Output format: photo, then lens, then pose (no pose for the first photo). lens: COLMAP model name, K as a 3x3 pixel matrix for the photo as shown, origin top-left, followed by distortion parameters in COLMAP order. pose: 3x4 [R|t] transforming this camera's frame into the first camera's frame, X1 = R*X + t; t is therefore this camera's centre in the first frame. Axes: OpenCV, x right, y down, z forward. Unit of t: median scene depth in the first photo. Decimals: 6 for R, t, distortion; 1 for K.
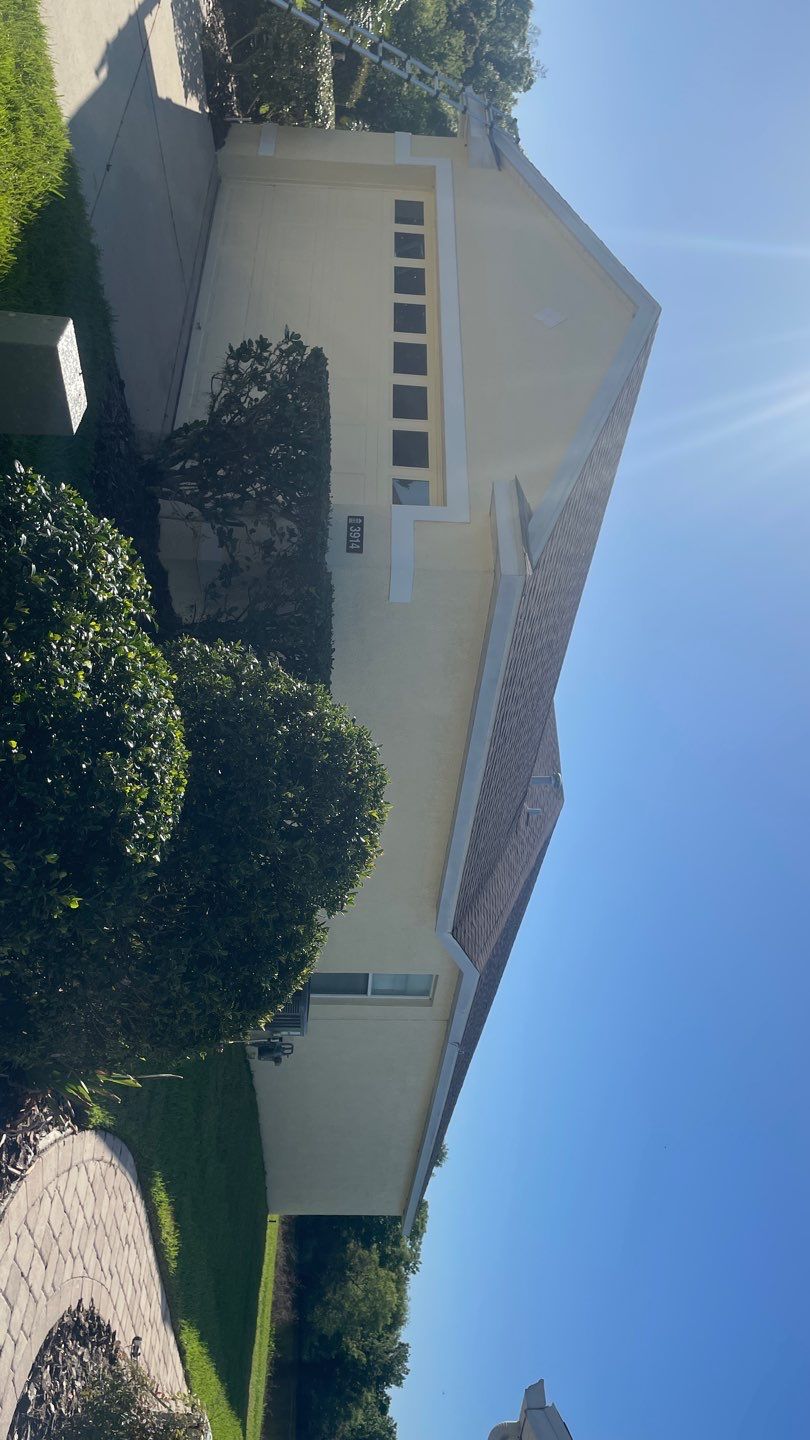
lens RADIAL K [[1075.2, 0, 405.0], [0, 1075.2, 720.0], [0, 0, 1]] dist [0.093120, -0.108178]
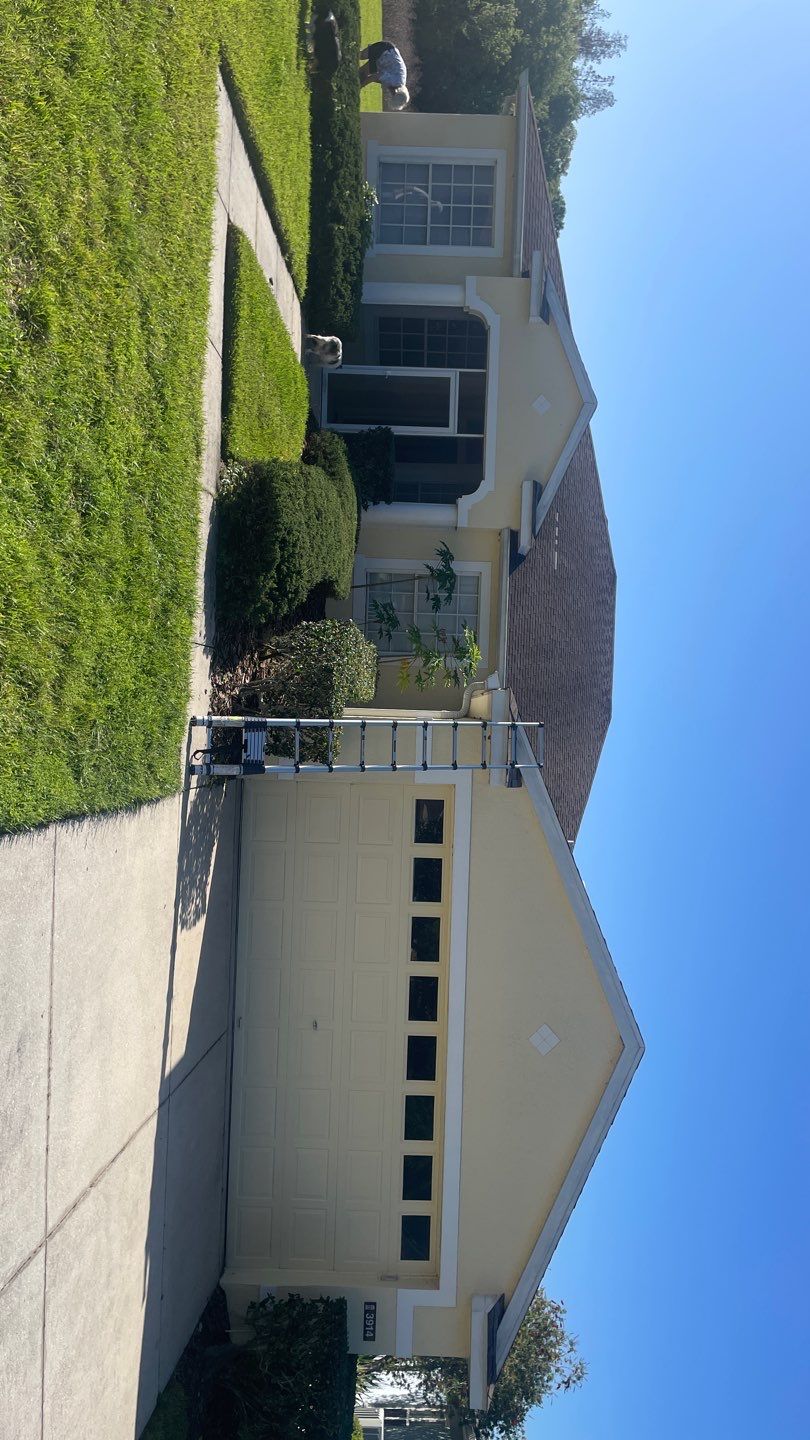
lens RADIAL K [[1075.2, 0, 405.0], [0, 1075.2, 720.0], [0, 0, 1]] dist [0.093120, -0.108178]
pose [[0.999342, 0.035116, 0.009065, -0.040594], [-0.032276, 0.747115, 0.663911, -1.595908], [0.016541, -0.663767, 0.747756, 0.478786]]
